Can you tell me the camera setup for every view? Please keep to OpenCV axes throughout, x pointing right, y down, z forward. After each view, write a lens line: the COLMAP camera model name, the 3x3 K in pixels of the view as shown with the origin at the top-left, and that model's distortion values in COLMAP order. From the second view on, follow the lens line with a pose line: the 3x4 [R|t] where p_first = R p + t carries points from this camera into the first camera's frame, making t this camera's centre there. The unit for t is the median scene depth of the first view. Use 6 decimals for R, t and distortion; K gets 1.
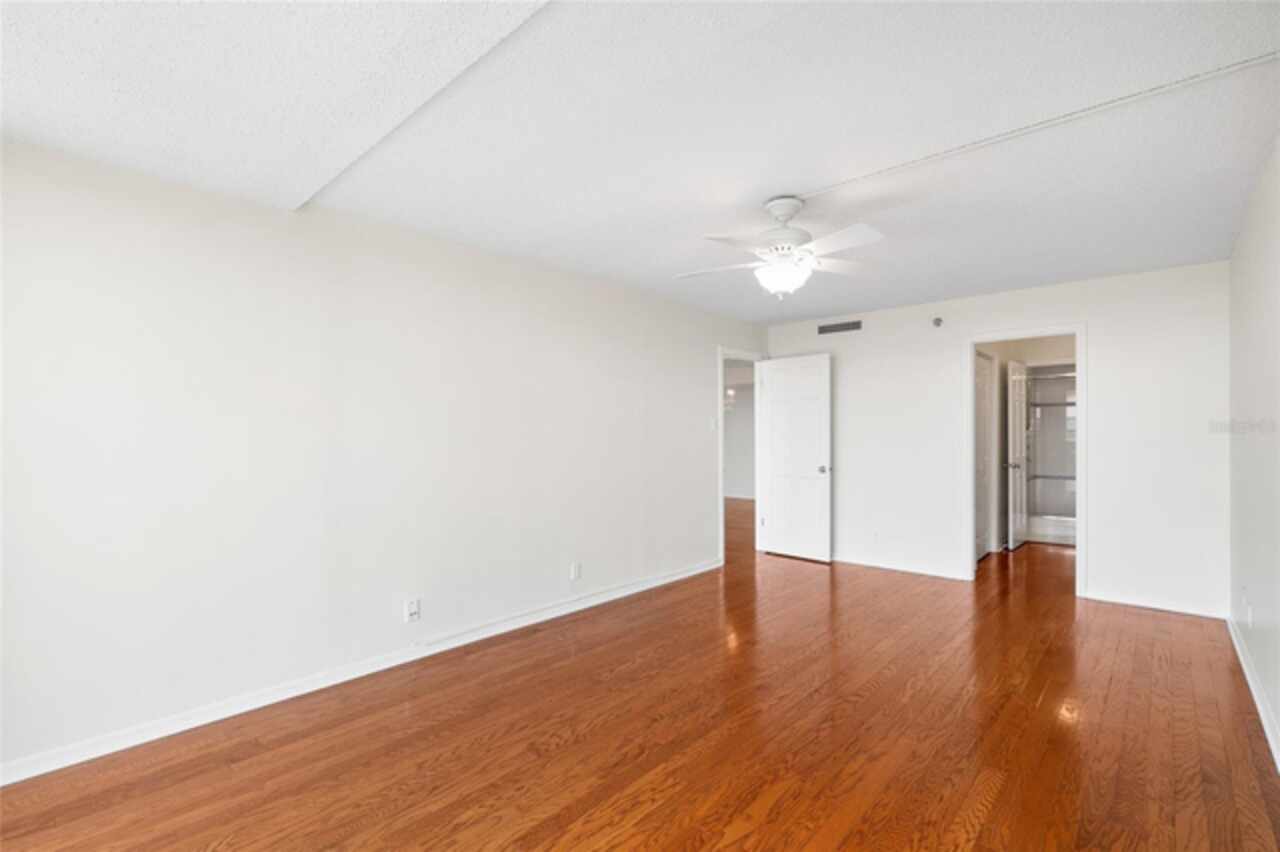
lens RADIAL K [[582.6, 0, 641.1], [0, 582.6, 429.1], [0, 0, 1]] dist [-0.002219, -0.000104]
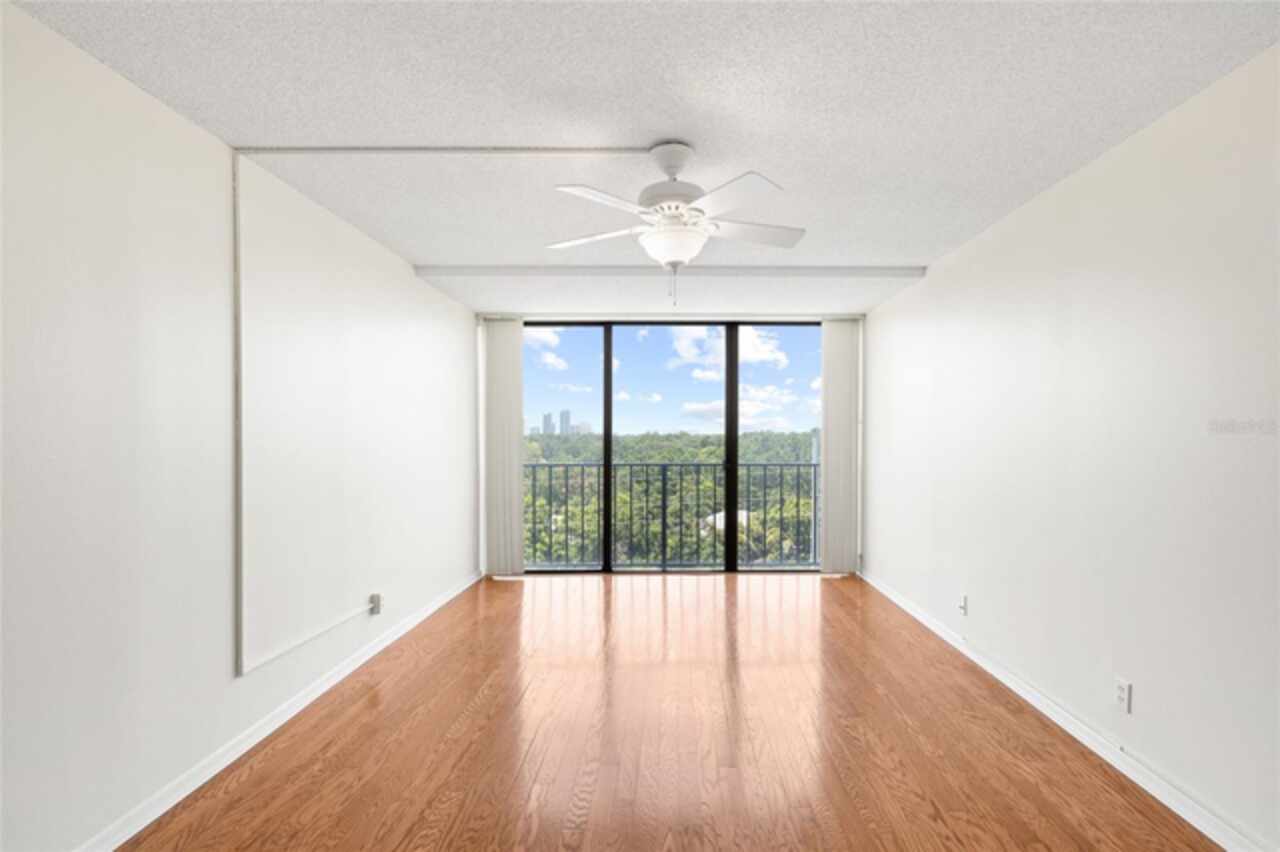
lens RADIAL K [[582.6, 0, 640.5], [0, 582.6, 431.8], [0, 0, 1]] dist [-0.002219, -0.000104]
pose [[-0.730219, -0.001489, -0.683211, 0.711103], [0.007419, 0.999921, -0.010108, 0.018514], [0.683172, -0.012450, -0.730151, 1.361907]]
